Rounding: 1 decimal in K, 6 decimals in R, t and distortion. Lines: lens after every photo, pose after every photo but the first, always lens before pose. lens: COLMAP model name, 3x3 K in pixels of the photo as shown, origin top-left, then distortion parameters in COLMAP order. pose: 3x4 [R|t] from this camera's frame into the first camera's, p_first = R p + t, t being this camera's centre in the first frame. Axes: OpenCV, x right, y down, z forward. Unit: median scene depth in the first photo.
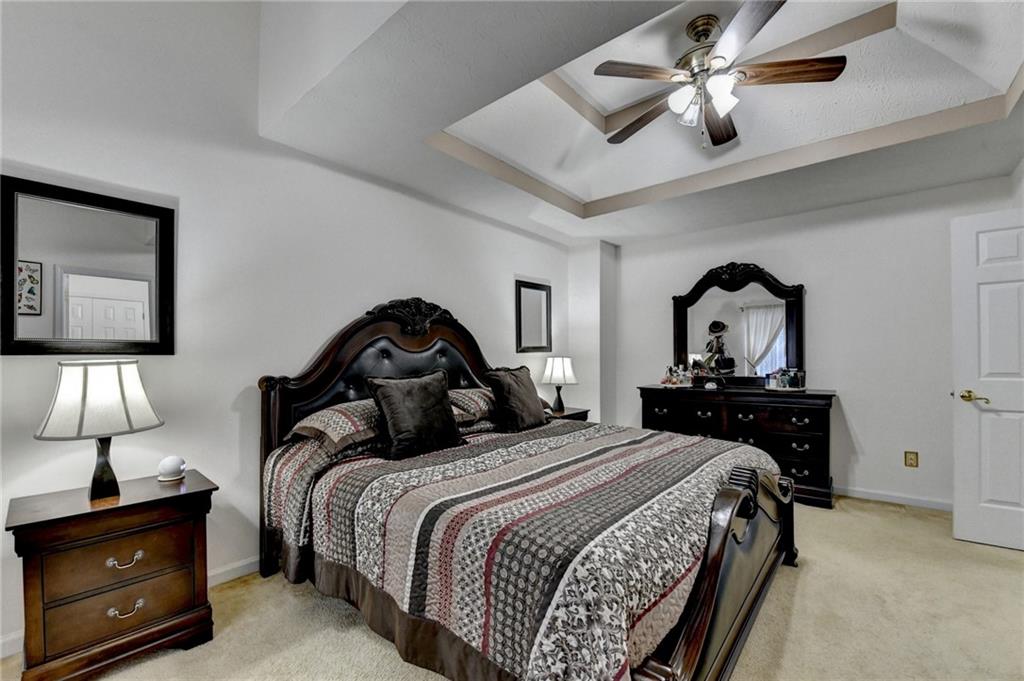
lens RADIAL K [[426.1, 0, 509.0], [0, 426.1, 355.0], [0, 0, 1]] dist [-0.018341, -0.000516]
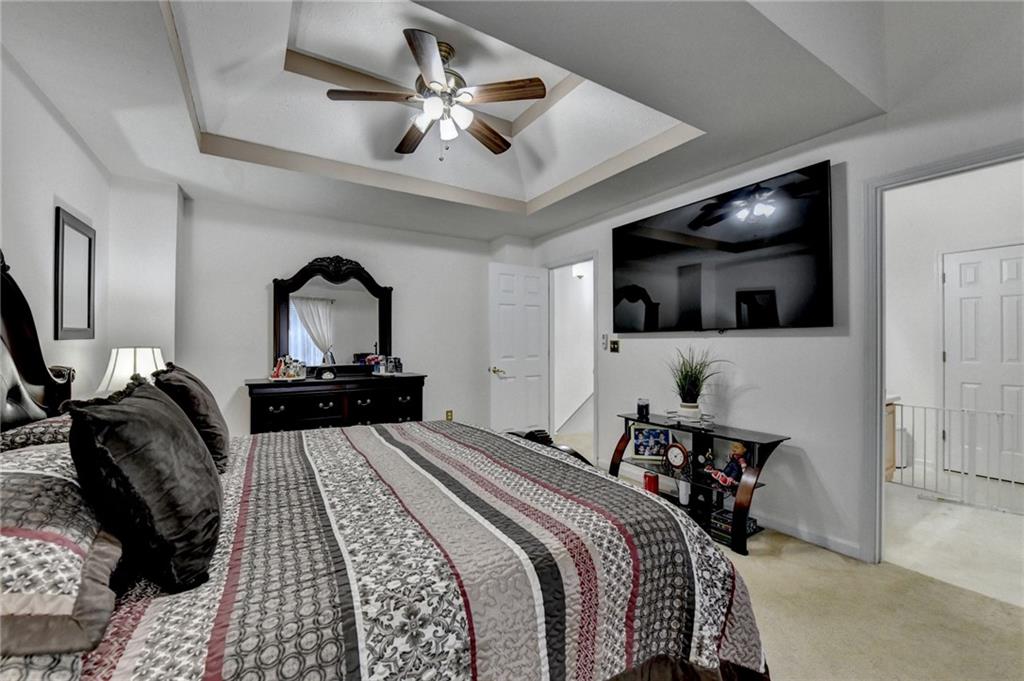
lens RADIAL K [[413.4, 0, 506.3], [0, 413.4, 339.1], [0, 0, 1]] dist [-0.017997, -0.000676]
pose [[0.304933, 0.016015, 0.952239, -0.440226], [-0.004787, 0.999872, -0.015283, -0.001064], [-0.952362, 0.000102, 0.304971, 0.429112]]
